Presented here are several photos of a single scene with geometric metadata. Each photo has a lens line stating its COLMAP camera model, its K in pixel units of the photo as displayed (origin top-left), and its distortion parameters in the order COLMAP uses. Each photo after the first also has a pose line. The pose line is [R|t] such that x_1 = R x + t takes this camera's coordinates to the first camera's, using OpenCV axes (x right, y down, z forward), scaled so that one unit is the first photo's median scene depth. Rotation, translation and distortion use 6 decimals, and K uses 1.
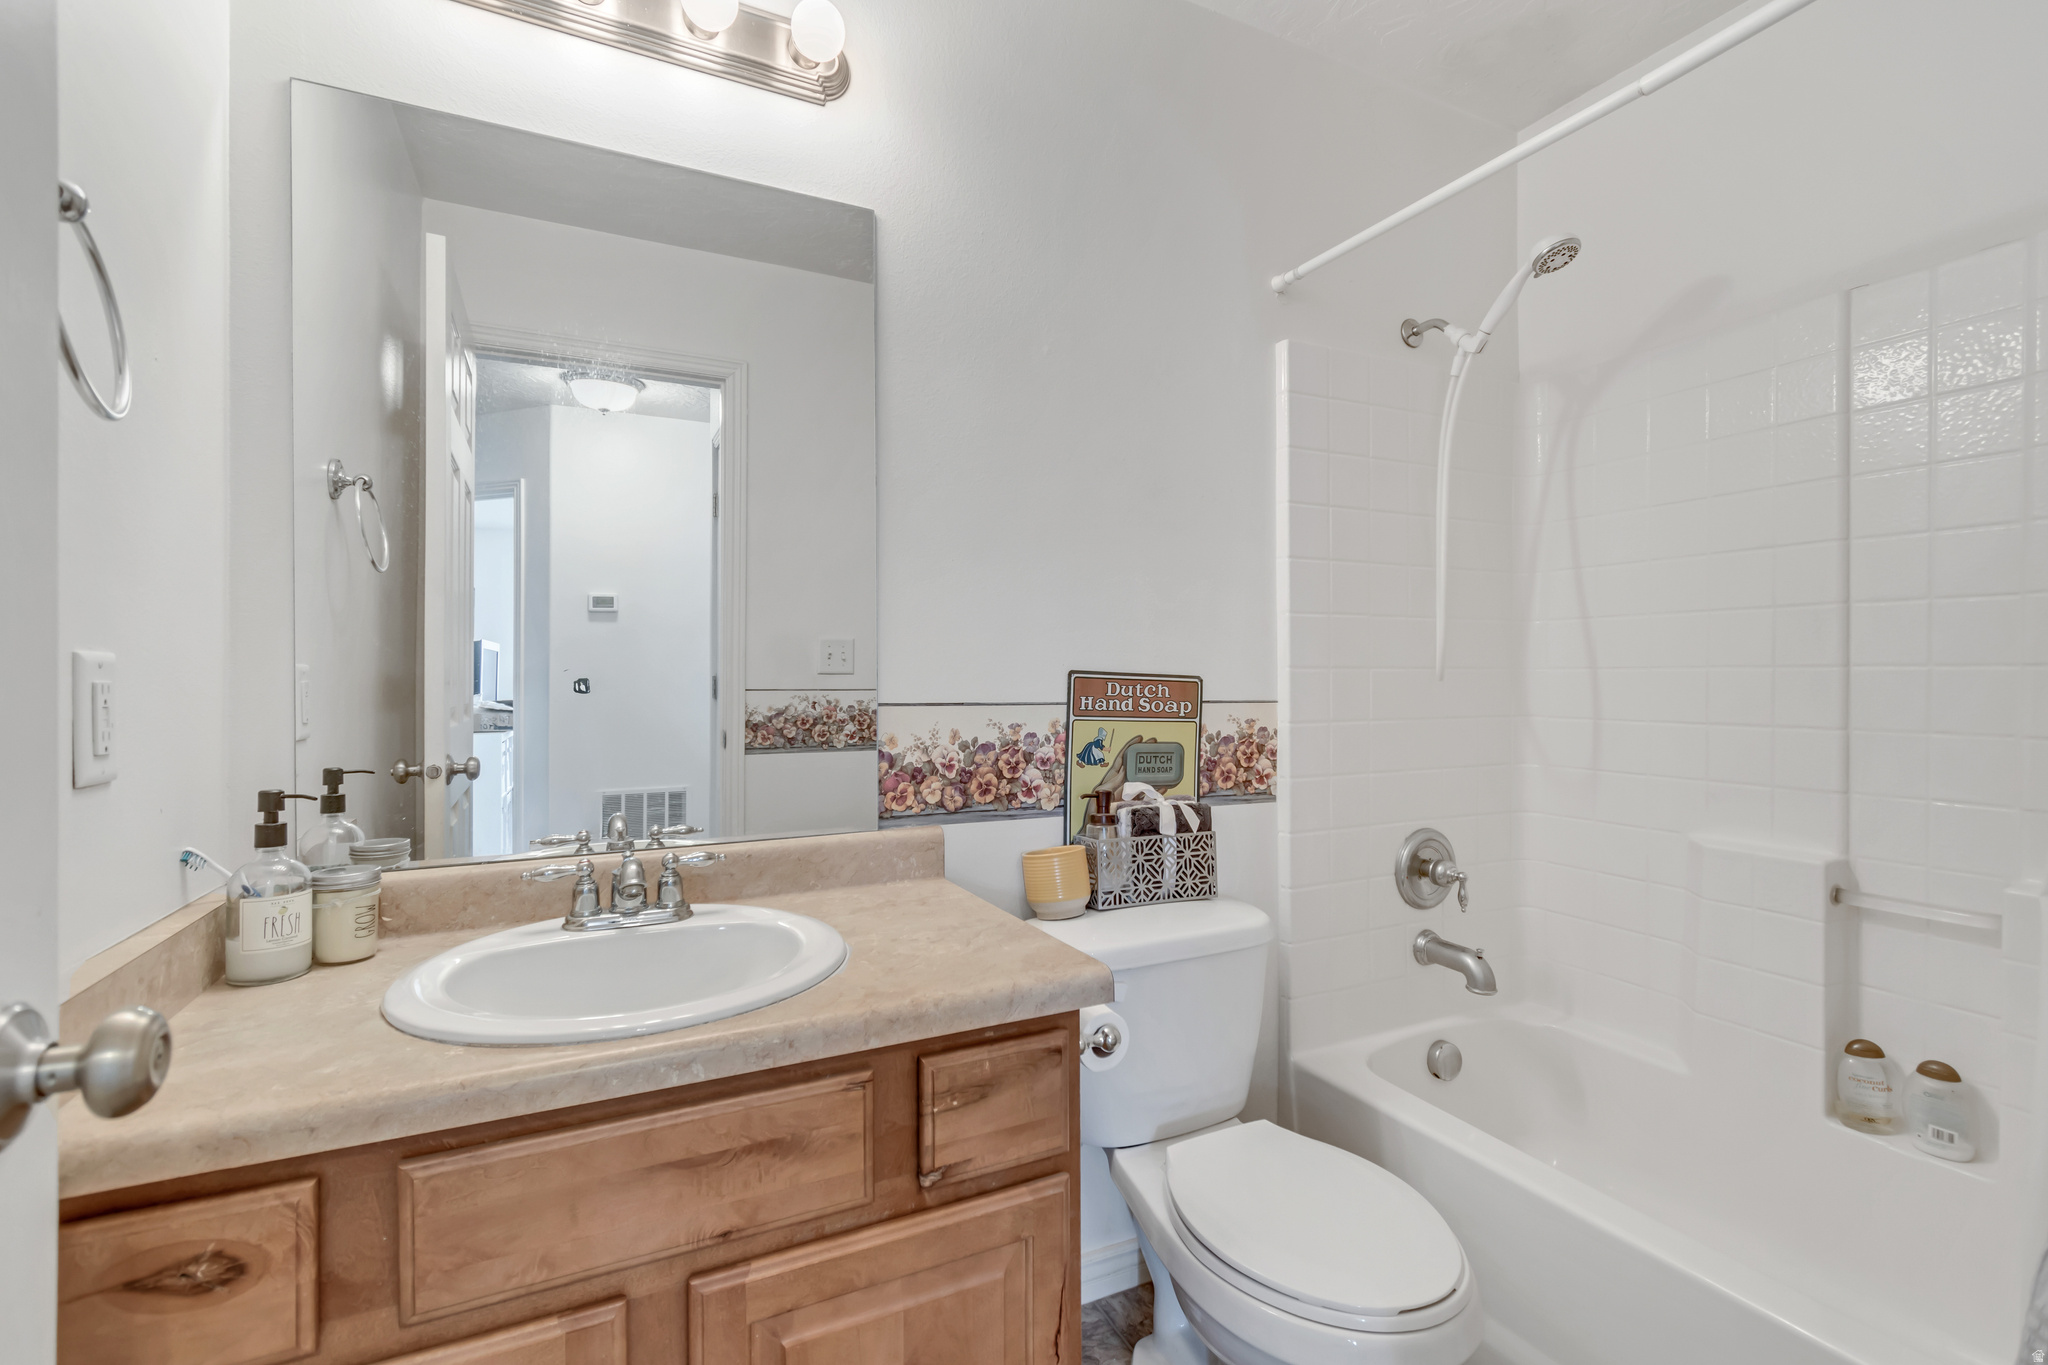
lens RADIAL K [[914.8, 0, 1024.4], [0, 914.8, 683.4], [0, 0, 1]] dist [0.003156, -0.001808]
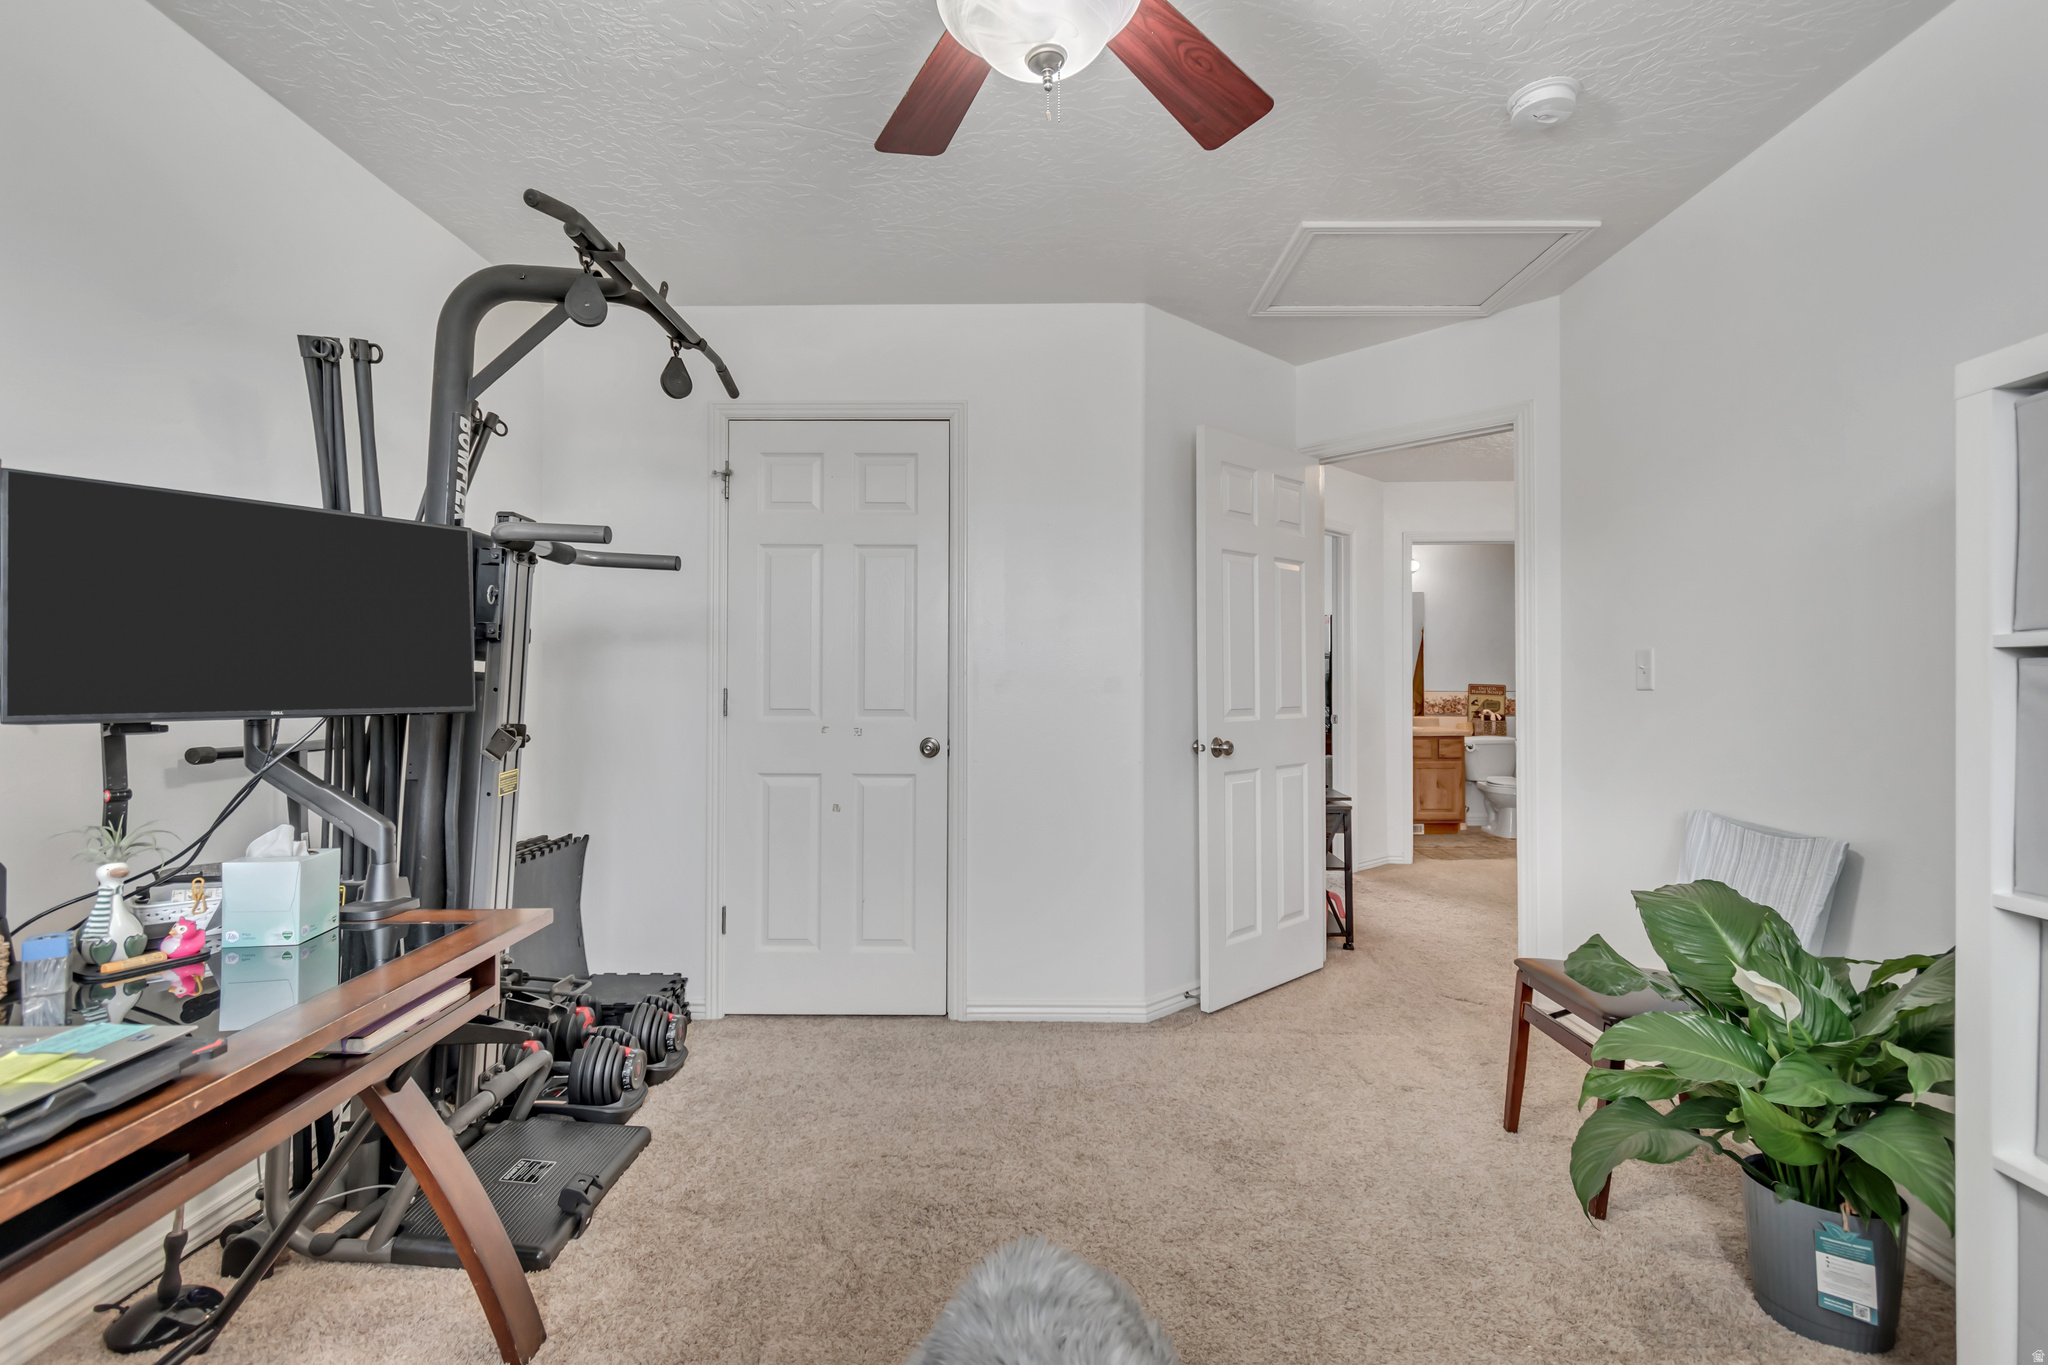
lens RADIAL K [[914.8, 0, 1022.7], [0, 914.8, 676.8], [0, 0, 1]] dist [0.003156, -0.001808]
pose [[0.890524, 0.004572, -0.454912, 0.141969], [-0.004380, 0.999989, 0.001476, -0.046907], [0.454914, 0.000679, 0.890535, -4.002046]]
